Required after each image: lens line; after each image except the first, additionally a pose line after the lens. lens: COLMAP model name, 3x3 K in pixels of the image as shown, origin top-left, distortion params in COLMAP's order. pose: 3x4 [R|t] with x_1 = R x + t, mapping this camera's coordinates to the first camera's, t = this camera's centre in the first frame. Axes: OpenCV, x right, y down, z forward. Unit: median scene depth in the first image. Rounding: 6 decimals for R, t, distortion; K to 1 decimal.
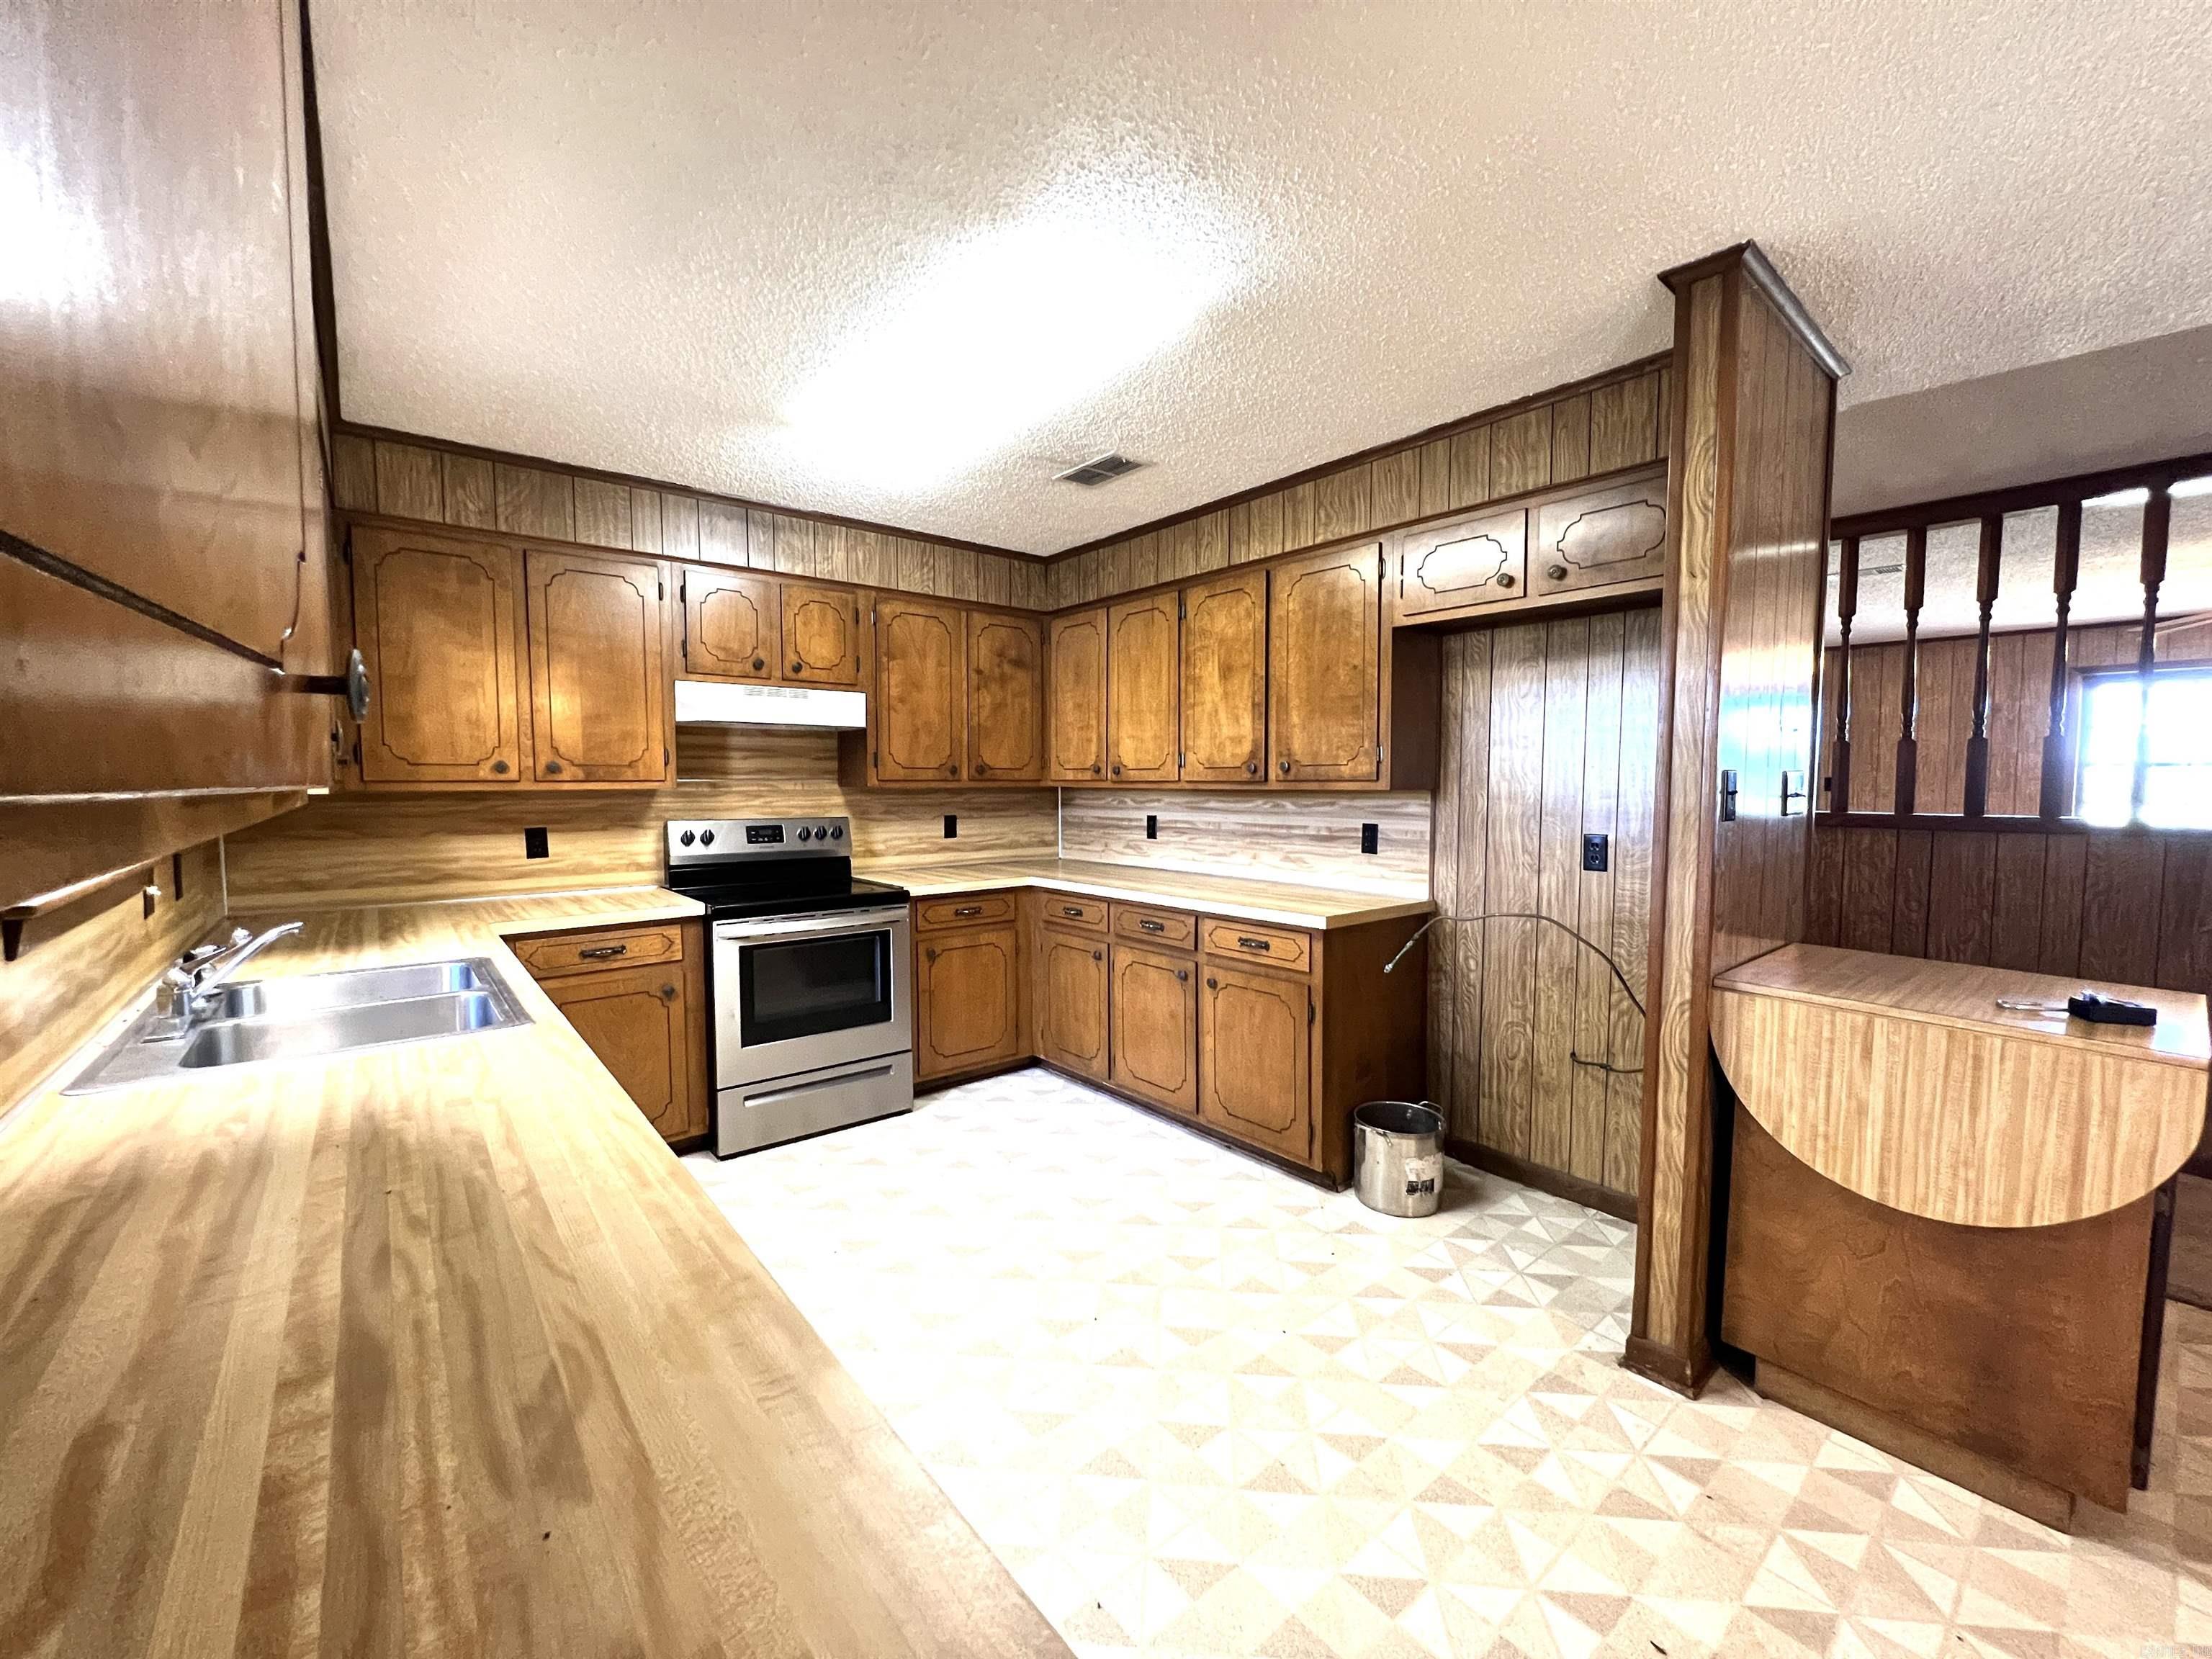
lens RADIAL K [[881.0, 0, 1108.4], [0, 881.0, 835.1], [0, 0, 1]] dist [-0.003385, 0.000140]
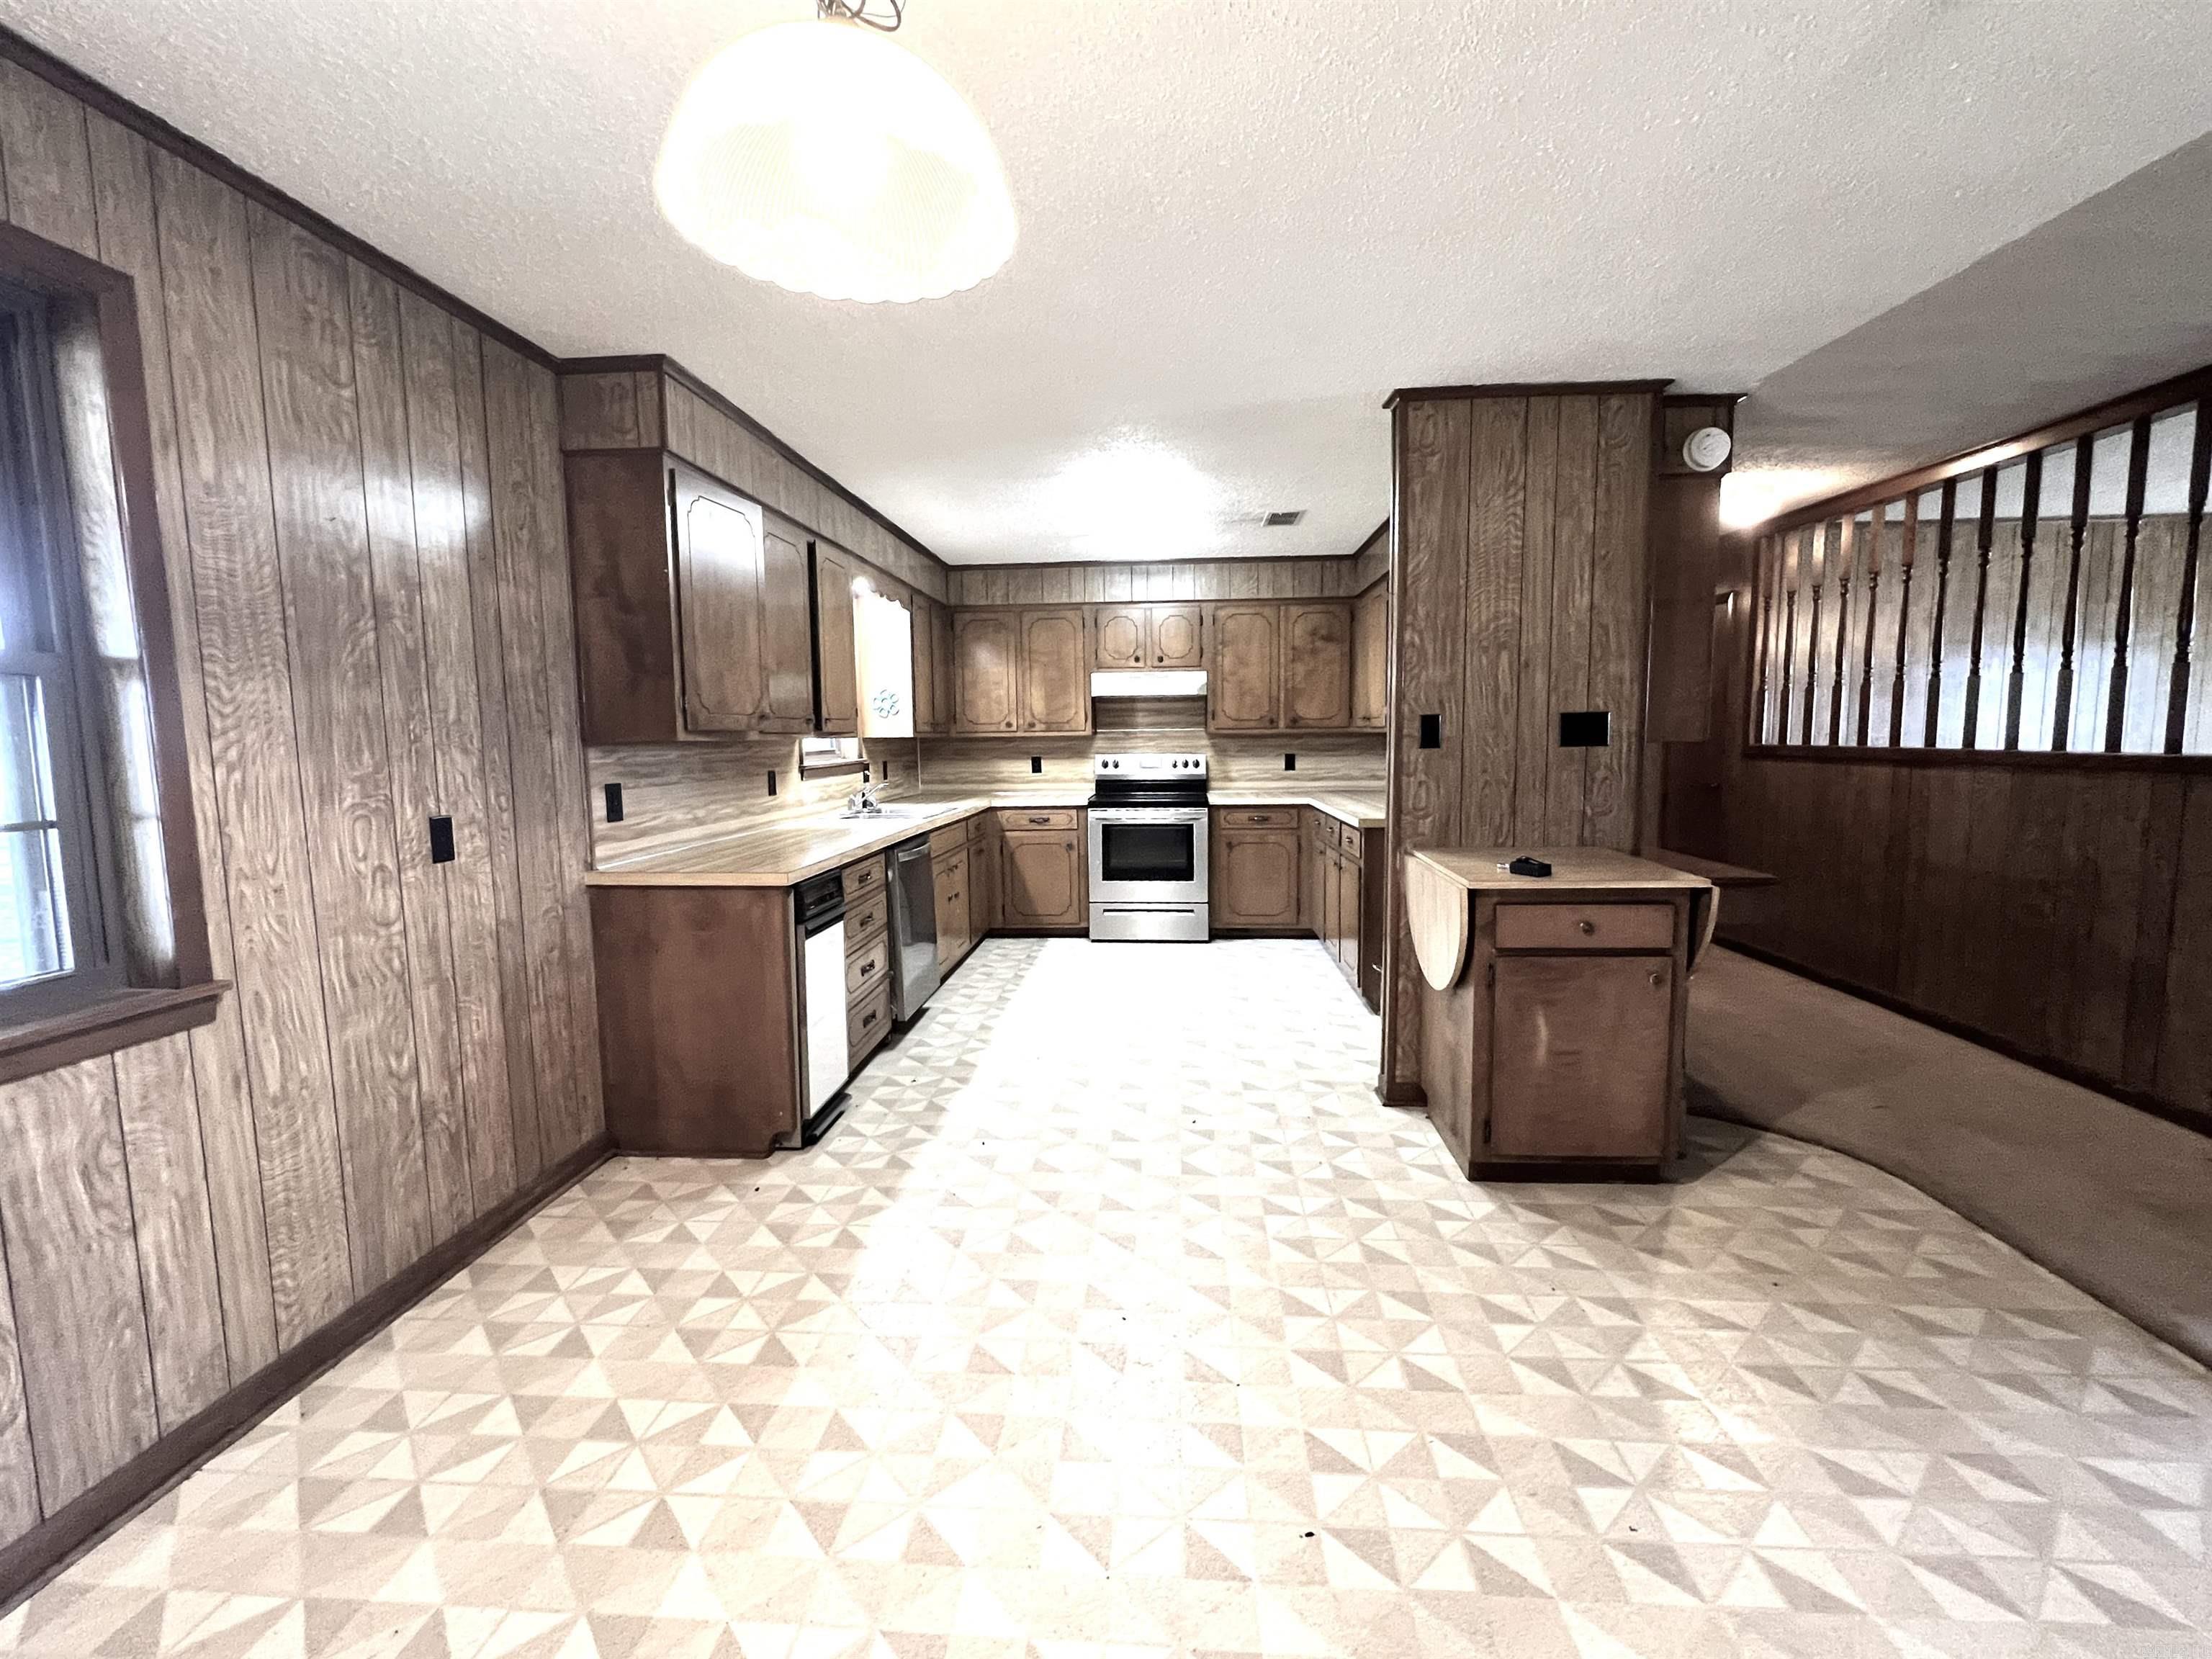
lens RADIAL K [[948.2, 0, 1104.8], [0, 948.2, 837.9], [0, 0, 1]] dist [-0.001520, 0.000403]
pose [[0.718334, 0.065122, -0.692644, 0.765547], [-0.030915, 0.997614, 0.061733, 0.031065], [0.695011, -0.022932, 0.718633, -0.309895]]
